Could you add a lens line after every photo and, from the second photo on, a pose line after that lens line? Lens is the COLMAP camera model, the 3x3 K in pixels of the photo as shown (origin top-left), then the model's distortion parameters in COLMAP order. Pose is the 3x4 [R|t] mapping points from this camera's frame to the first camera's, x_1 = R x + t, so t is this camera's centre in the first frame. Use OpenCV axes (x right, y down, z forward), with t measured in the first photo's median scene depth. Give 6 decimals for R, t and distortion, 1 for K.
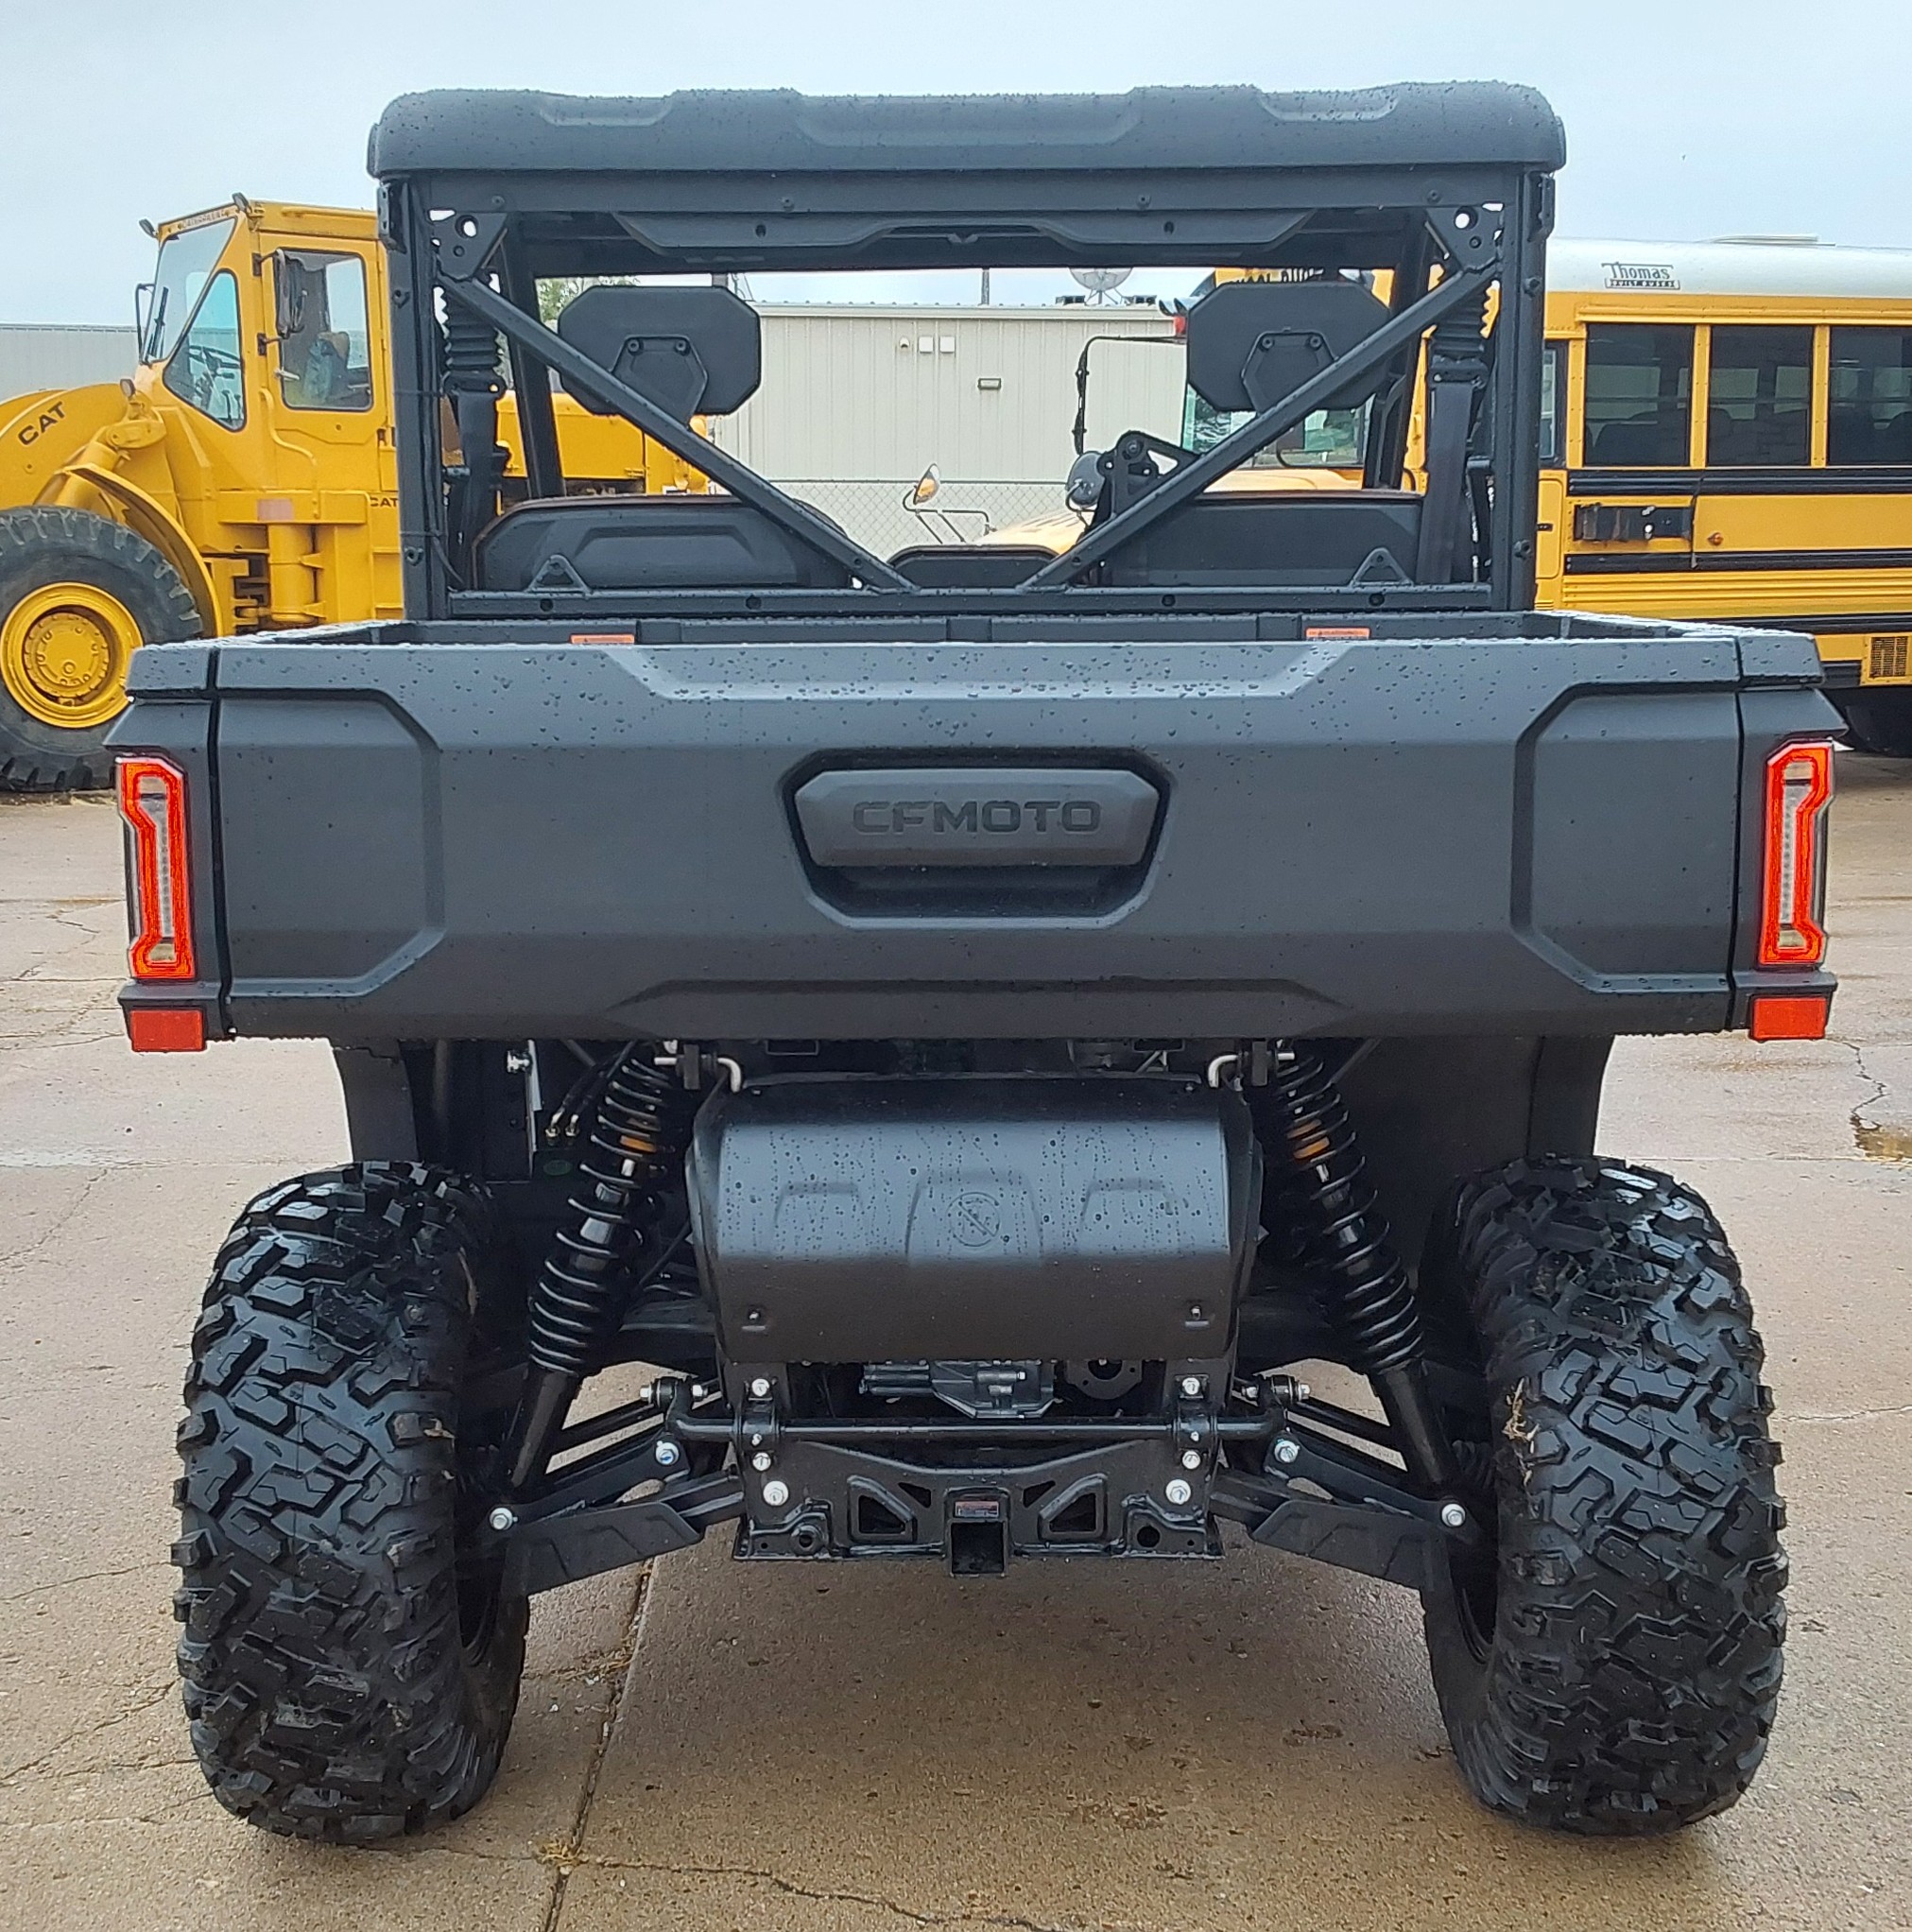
lens RADIAL K [[2516.8, 0, 956.0], [0, 2516.8, 966.0], [0, 0, 1]] dist [0.083680, -0.019801]
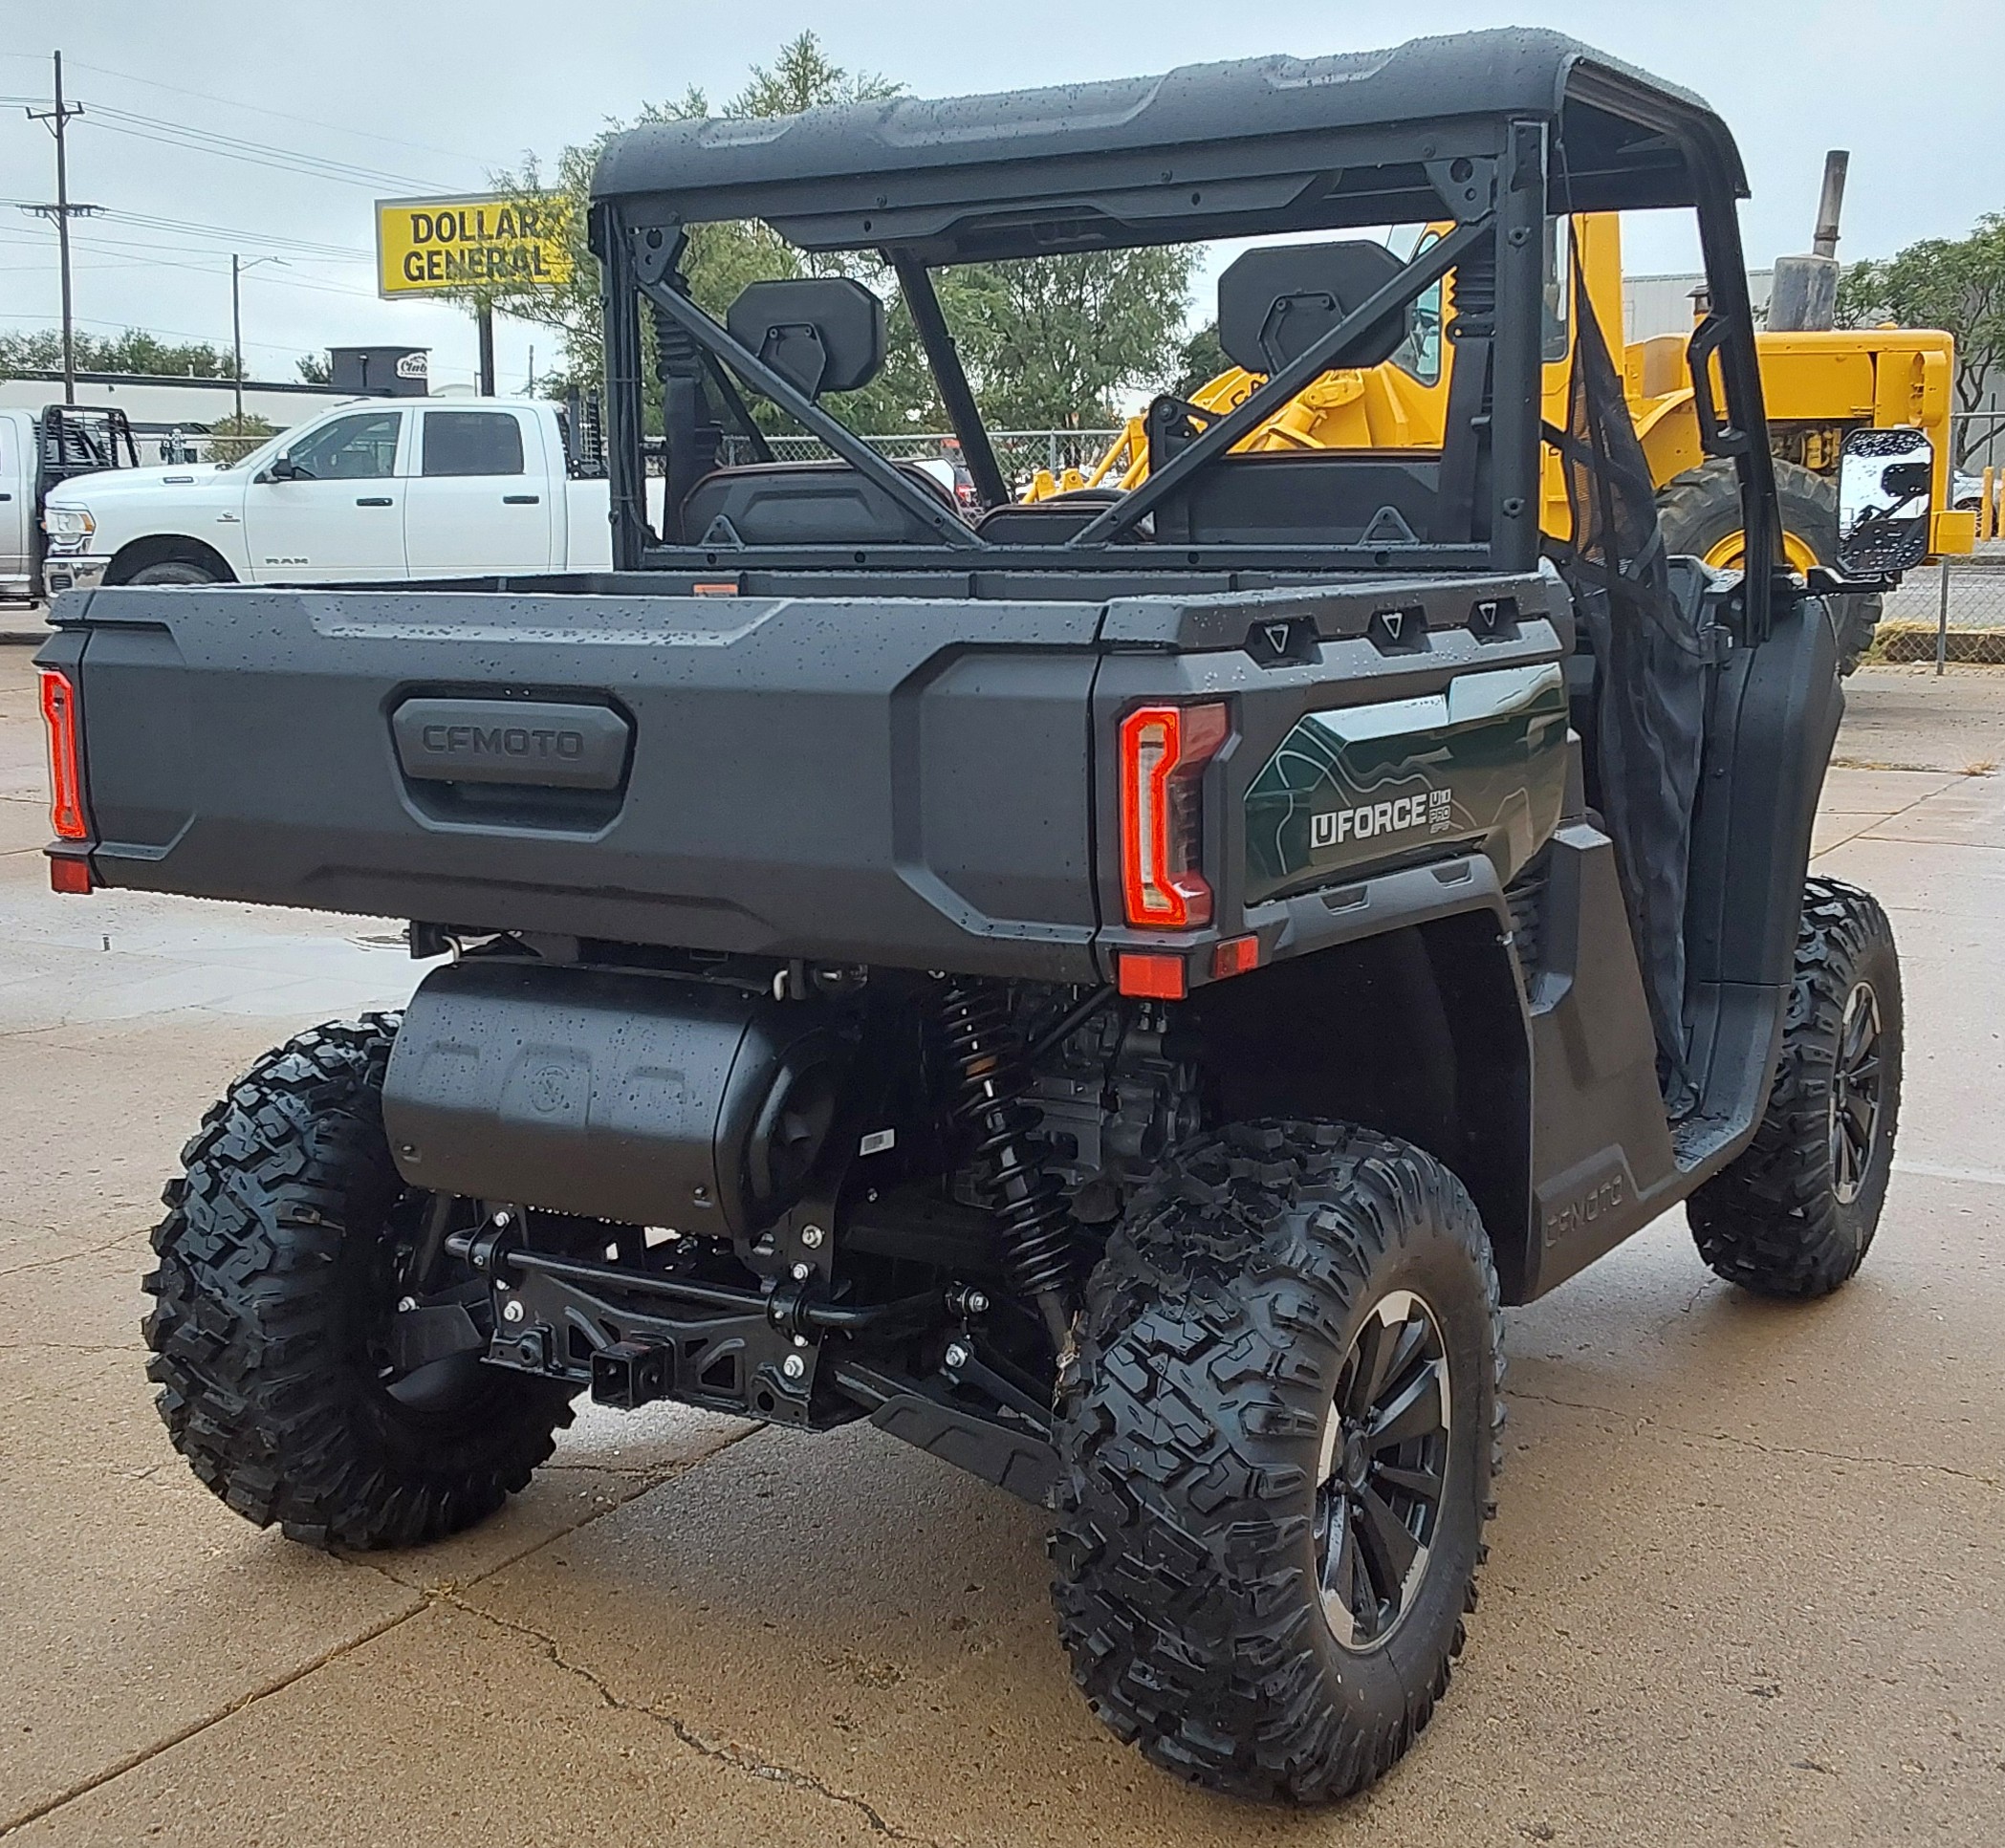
lens RADIAL K [[2540.2, 0, 998.7], [0, 2540.2, 897.7], [0, 0, 1]] dist [0.083998, 0.027560]
pose [[0.856953, 0.074057, -0.510046, 0.718271], [-0.077474, 0.996888, 0.014577, -0.018991], [0.509538, 0.027023, 0.860024, 0.083177]]
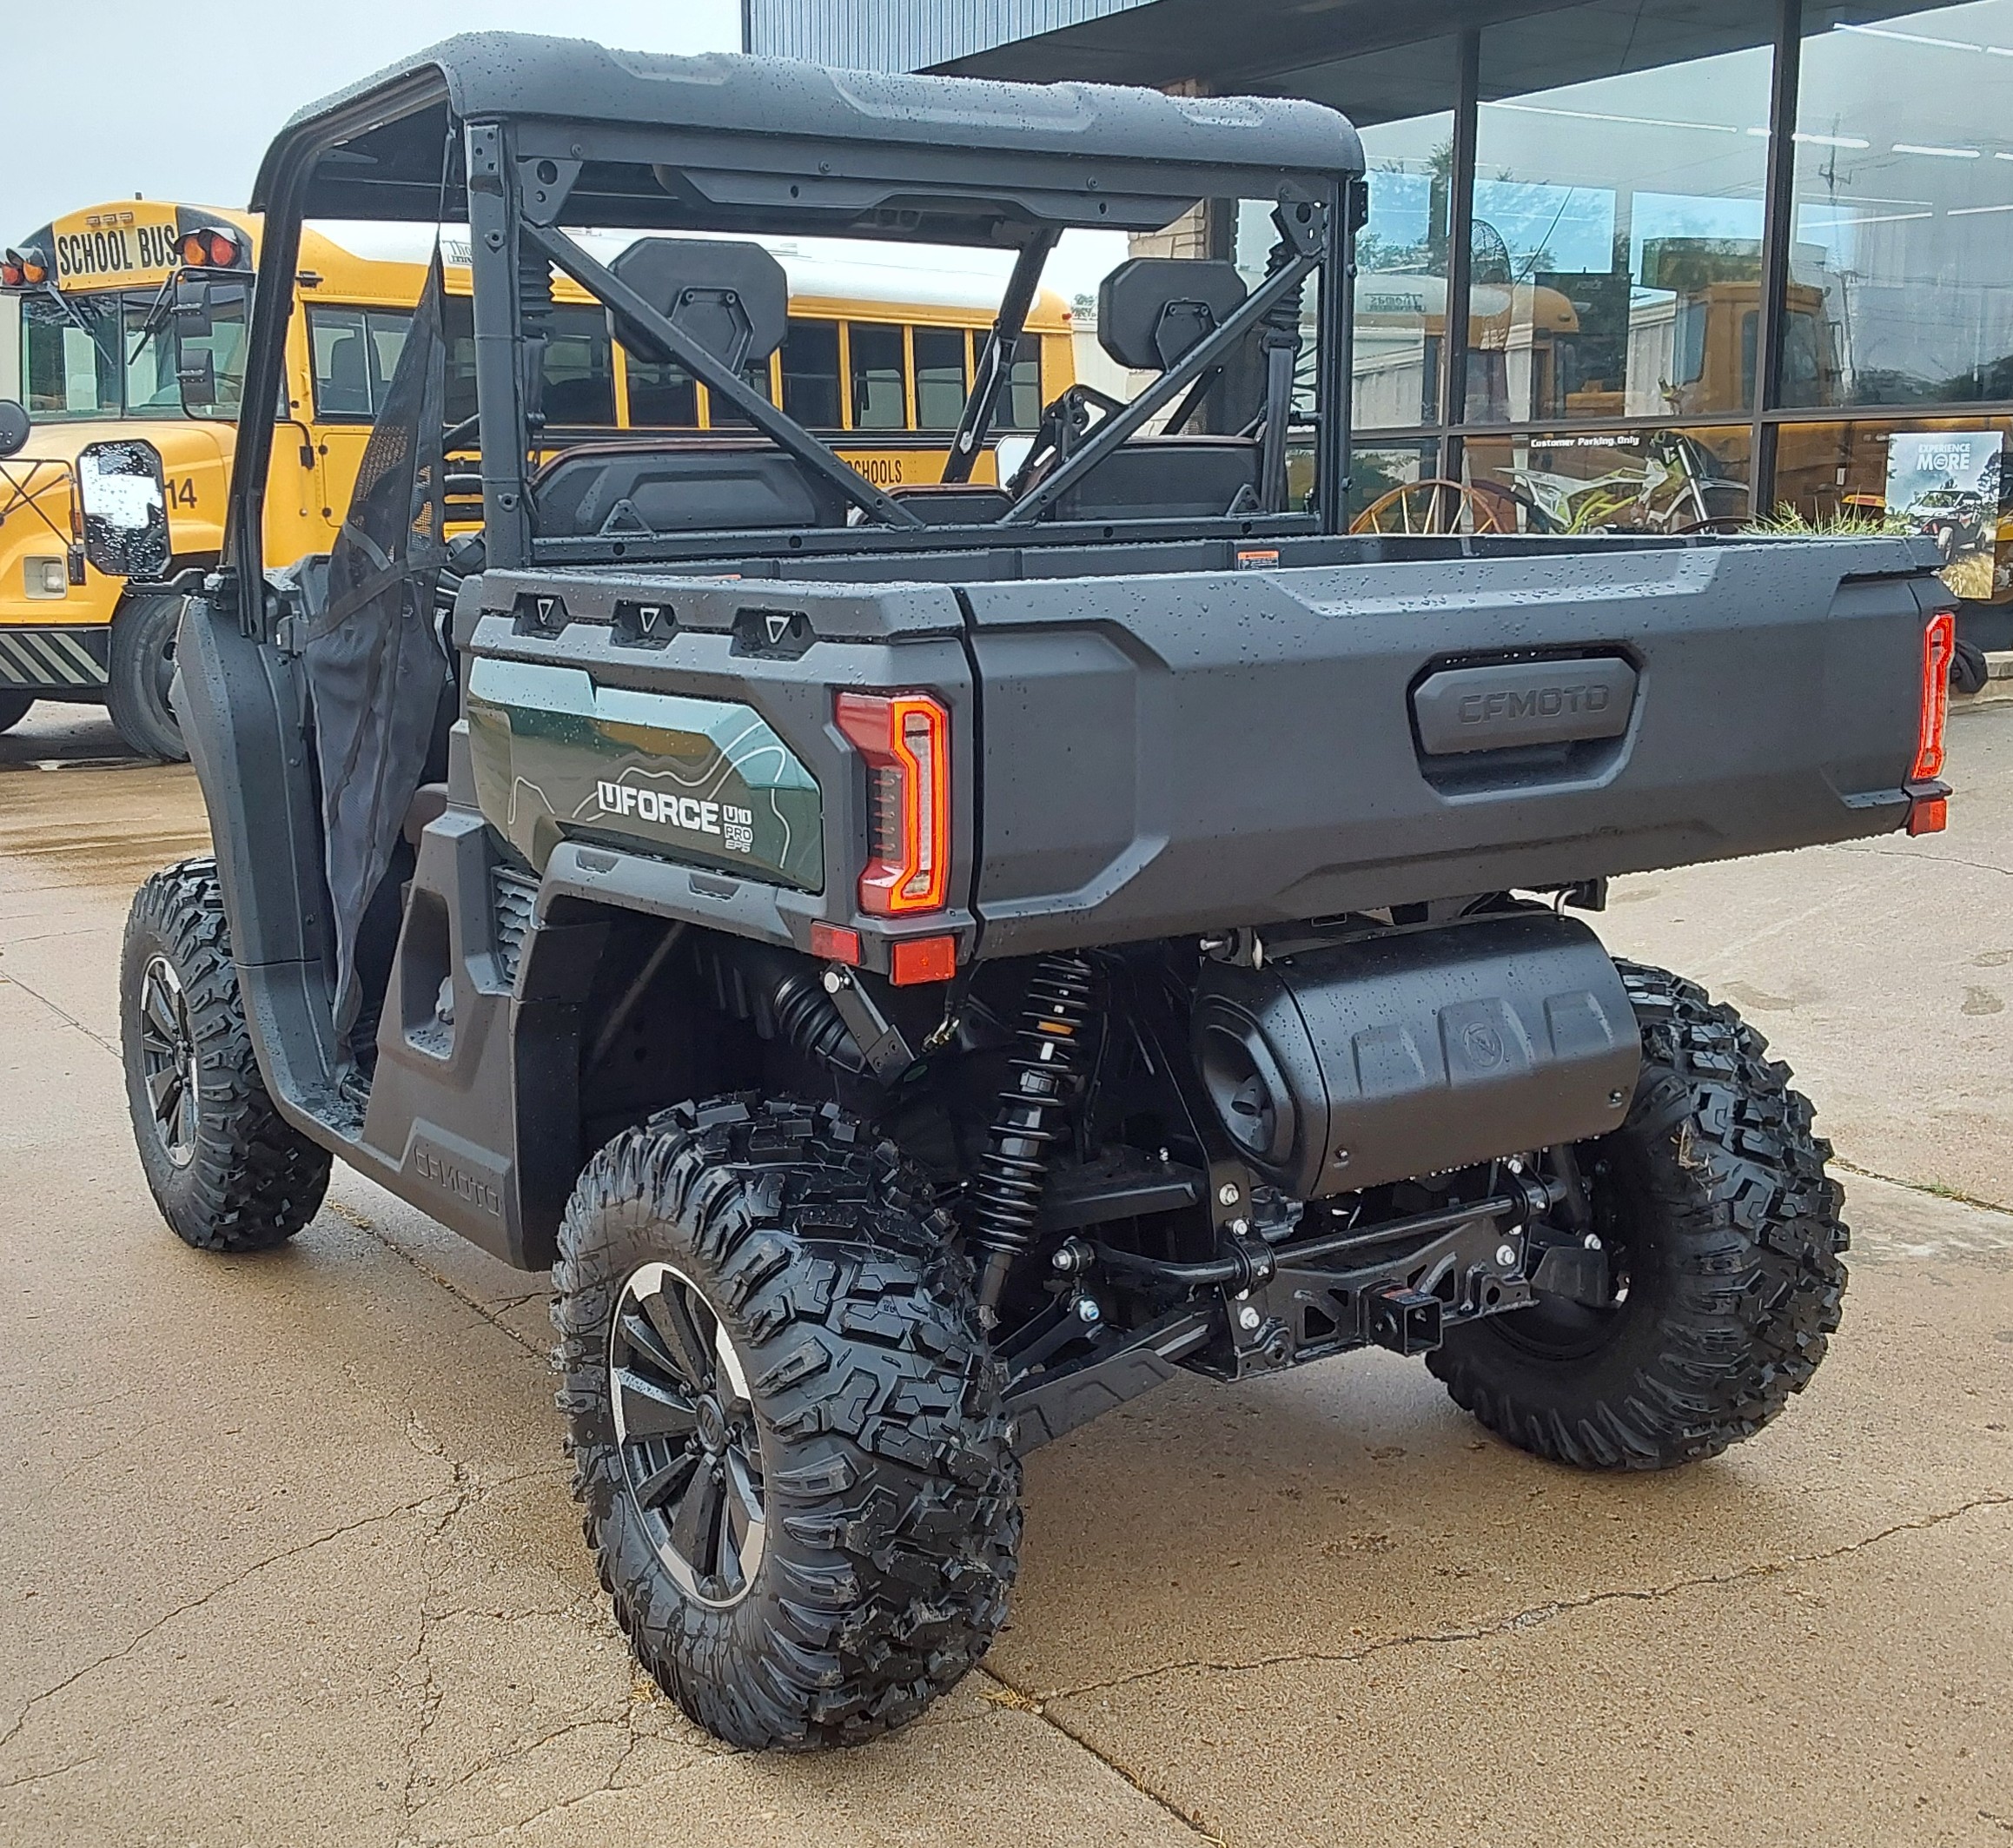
lens RADIAL K [[2322.7, 0, 864.8], [0, 2322.7, 907.6], [0, 0, 1]] dist [0.080432, 0.017345]
pose [[0.855366, -0.101924, 0.507897, -0.732950], [0.097308, 0.994613, 0.035719, -0.028959], [-0.508802, 0.018869, 0.860677, 0.181251]]
